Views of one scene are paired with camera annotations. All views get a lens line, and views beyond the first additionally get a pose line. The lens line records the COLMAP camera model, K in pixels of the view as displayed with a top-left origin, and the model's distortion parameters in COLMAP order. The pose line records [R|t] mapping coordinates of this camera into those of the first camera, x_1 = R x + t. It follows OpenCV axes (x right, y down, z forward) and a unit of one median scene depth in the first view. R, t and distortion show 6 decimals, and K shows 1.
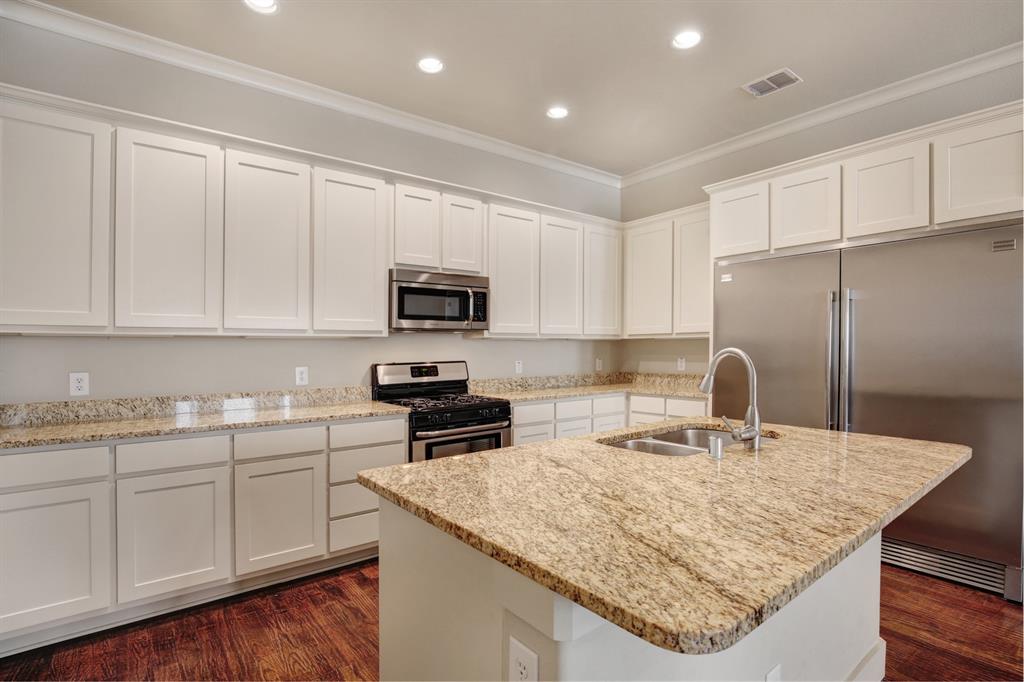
lens RADIAL K [[485.6, 0, 514.9], [0, 485.6, 353.3], [0, 0, 1]] dist [-0.022965, 0.000064]
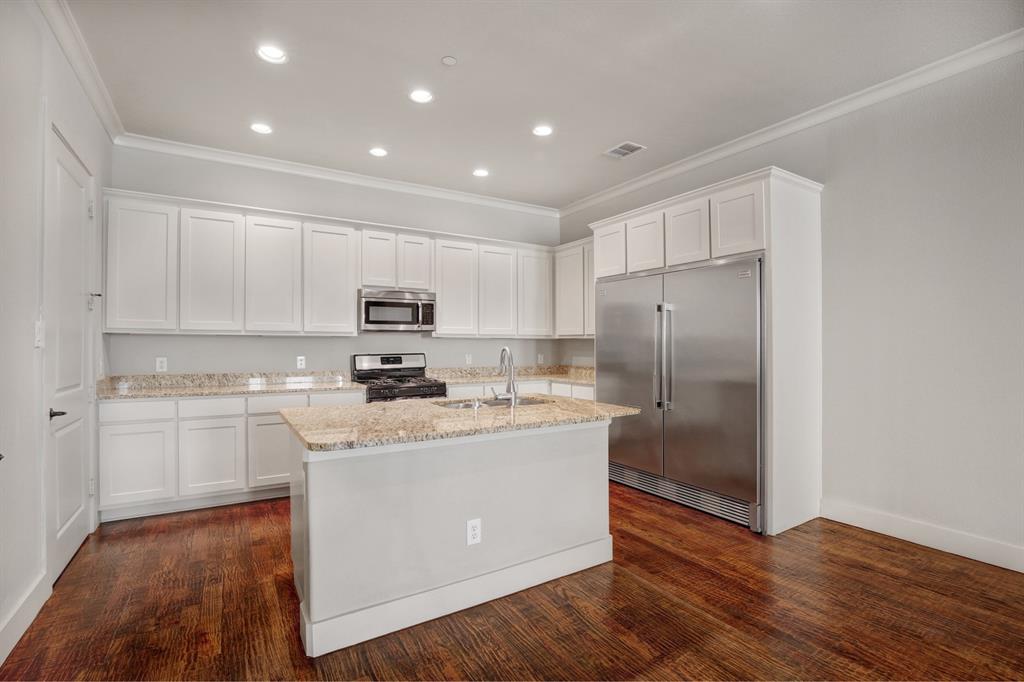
lens RADIAL K [[471.9, 0, 513.3], [0, 471.9, 351.6], [0, 0, 1]] dist [-0.030077, -0.000107]
pose [[0.991535, 0.012738, -0.129211, 0.355895], [-0.012000, 0.999907, 0.006489, -0.002413], [0.129281, -0.004883, 0.991596, -0.305625]]
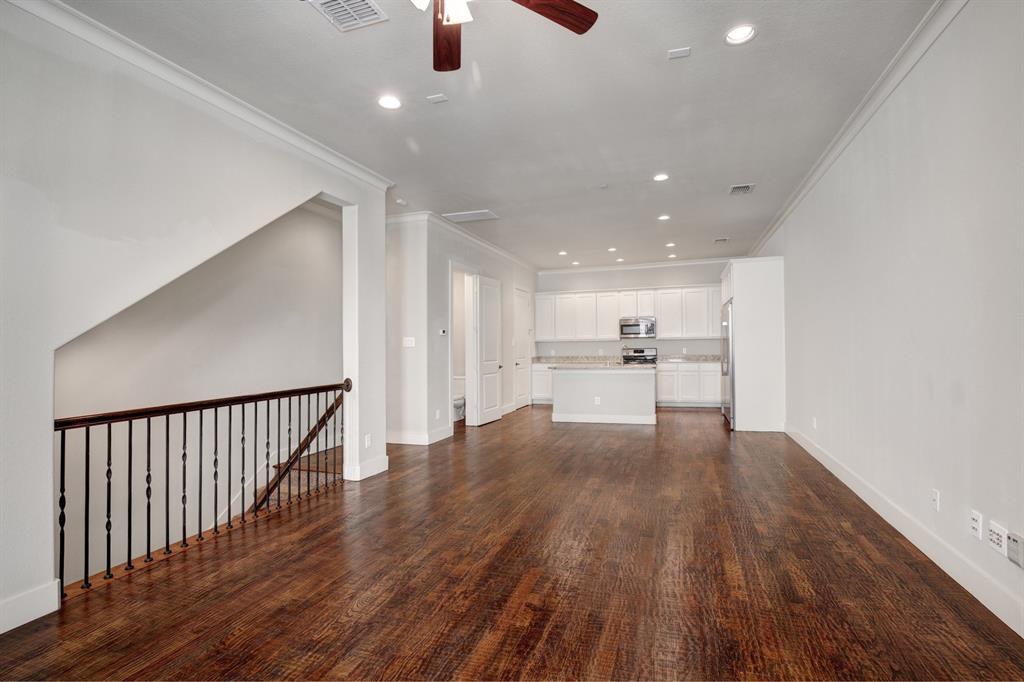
lens RADIAL K [[471.9, 0, 513.3], [0, 471.9, 351.6], [0, 0, 1]] dist [-0.030077, -0.000107]
pose [[0.513999, 0.009951, -0.857733, 1.959599], [-0.001146, 0.999940, 0.010914, 0.007249], [0.857790, -0.004627, 0.513980, -1.149145]]
